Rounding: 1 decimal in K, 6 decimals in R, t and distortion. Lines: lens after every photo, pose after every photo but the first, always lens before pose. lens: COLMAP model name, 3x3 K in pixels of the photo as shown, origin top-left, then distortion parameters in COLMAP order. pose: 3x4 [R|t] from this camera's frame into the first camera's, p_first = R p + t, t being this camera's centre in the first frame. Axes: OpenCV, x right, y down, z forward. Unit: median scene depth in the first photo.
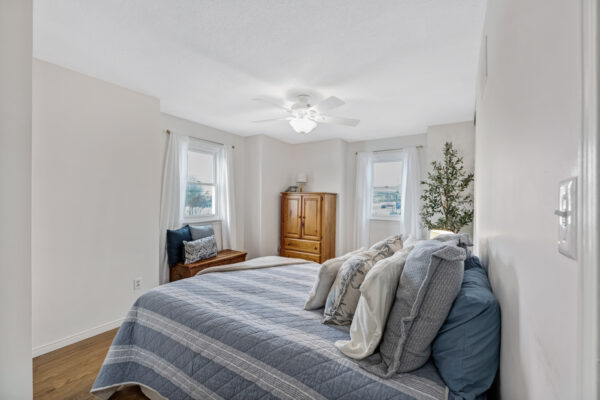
lens RADIAL K [[250.2, 0, 300.0], [0, 250.2, 200.0], [0, 0, 1]] dist [-0.000874, -0.000146]
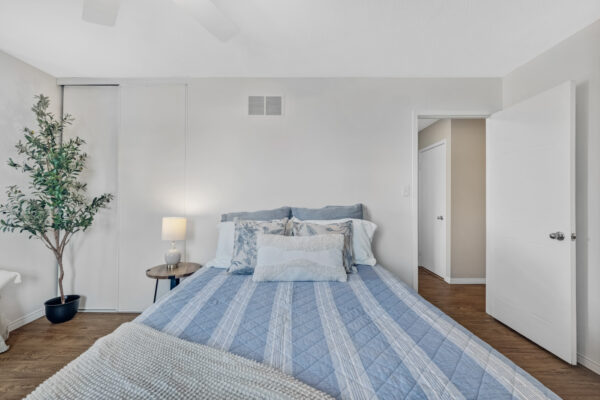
lens RADIAL K [[250.2, 0, 300.0], [0, 250.2, 200.0], [0, 0, 1]] dist [-0.000874, -0.000146]
pose [[-0.532568, -0.021467, 0.846115, -0.283198], [-0.015713, 0.999757, 0.015475, 0.023268], [-0.846241, -0.005053, -0.532776, 0.635655]]
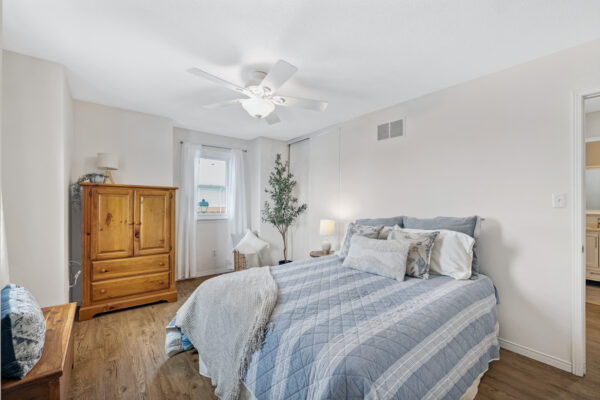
lens RADIAL K [[250.2, 0, 300.0], [0, 250.2, 200.0], [0, 0, 1]] dist [-0.000874, -0.000146]
pose [[0.322926, -0.002662, 0.946420, -0.495117], [-0.000759, 0.999995, 0.003072, 0.003974], [-0.946424, -0.001711, 0.322922, 0.389427]]
